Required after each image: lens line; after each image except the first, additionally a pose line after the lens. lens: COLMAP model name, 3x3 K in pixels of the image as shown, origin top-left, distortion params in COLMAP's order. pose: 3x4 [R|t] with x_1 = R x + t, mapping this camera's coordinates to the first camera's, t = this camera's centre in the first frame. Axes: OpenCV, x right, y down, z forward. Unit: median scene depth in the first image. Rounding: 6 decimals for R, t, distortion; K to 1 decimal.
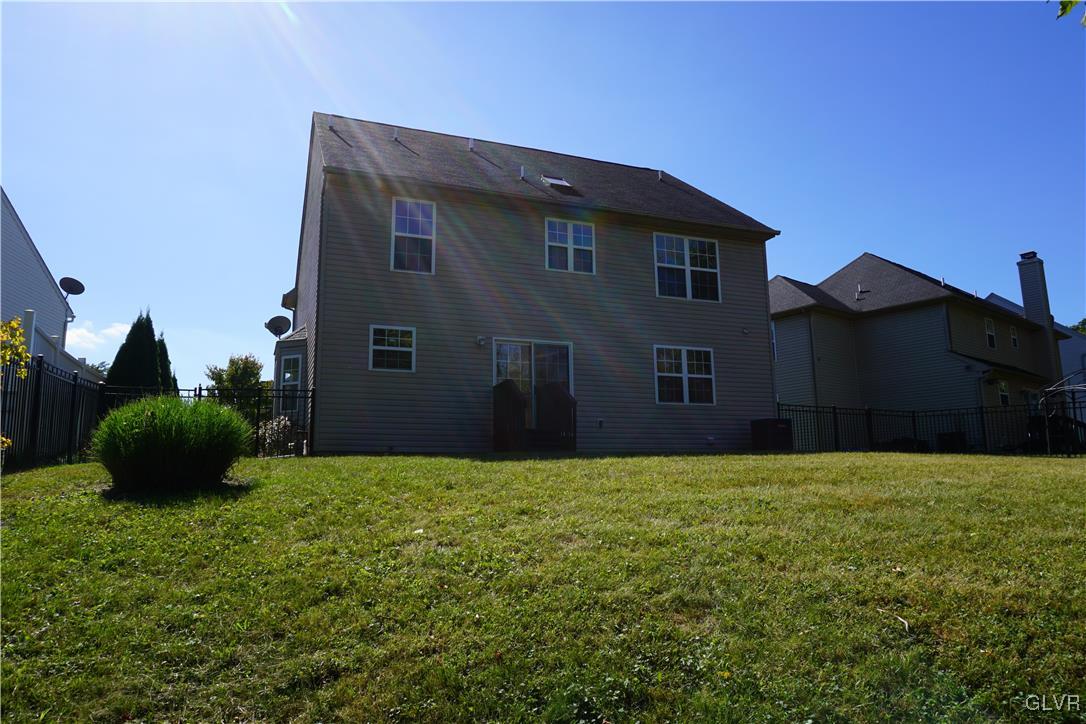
lens RADIAL K [[740.3, 0, 543.0], [0, 740.3, 362.0], [0, 0, 1]] dist [-0.007523, 0.000332]
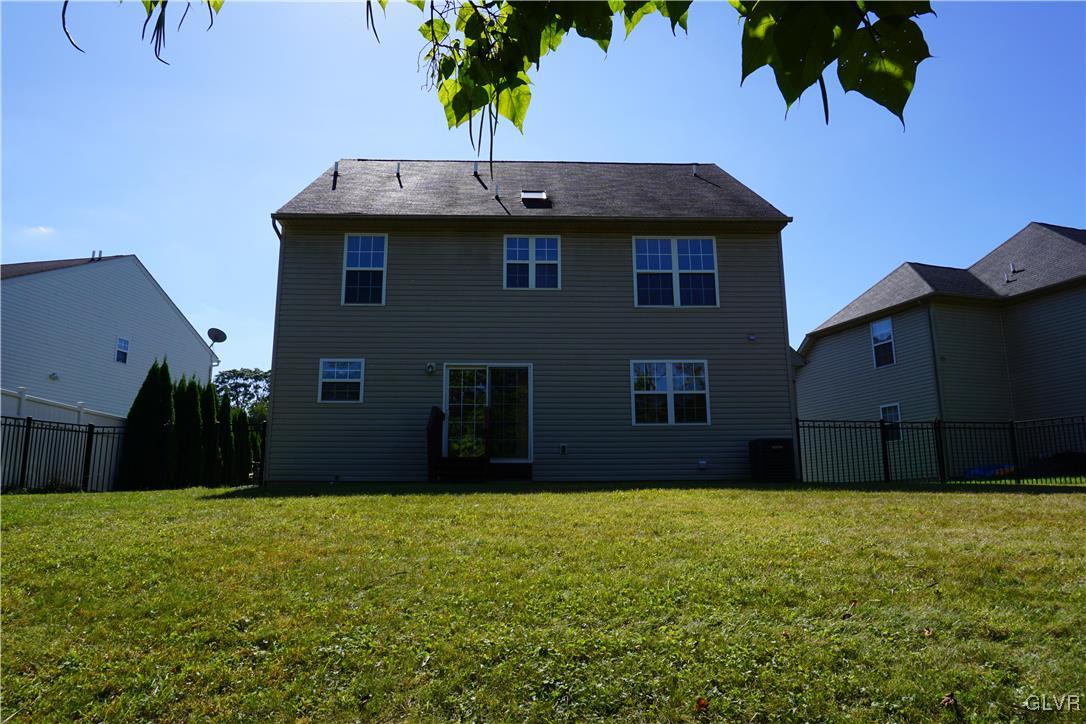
lens RADIAL K [[740.3, 0, 543.0], [0, 740.3, 362.0], [0, 0, 1]] dist [-0.007523, 0.000332]
pose [[0.938552, -0.058234, -0.340189, 0.349107], [0.051533, 0.998259, -0.028706, -0.000087], [0.341269, 0.009411, 0.939919, 0.105810]]
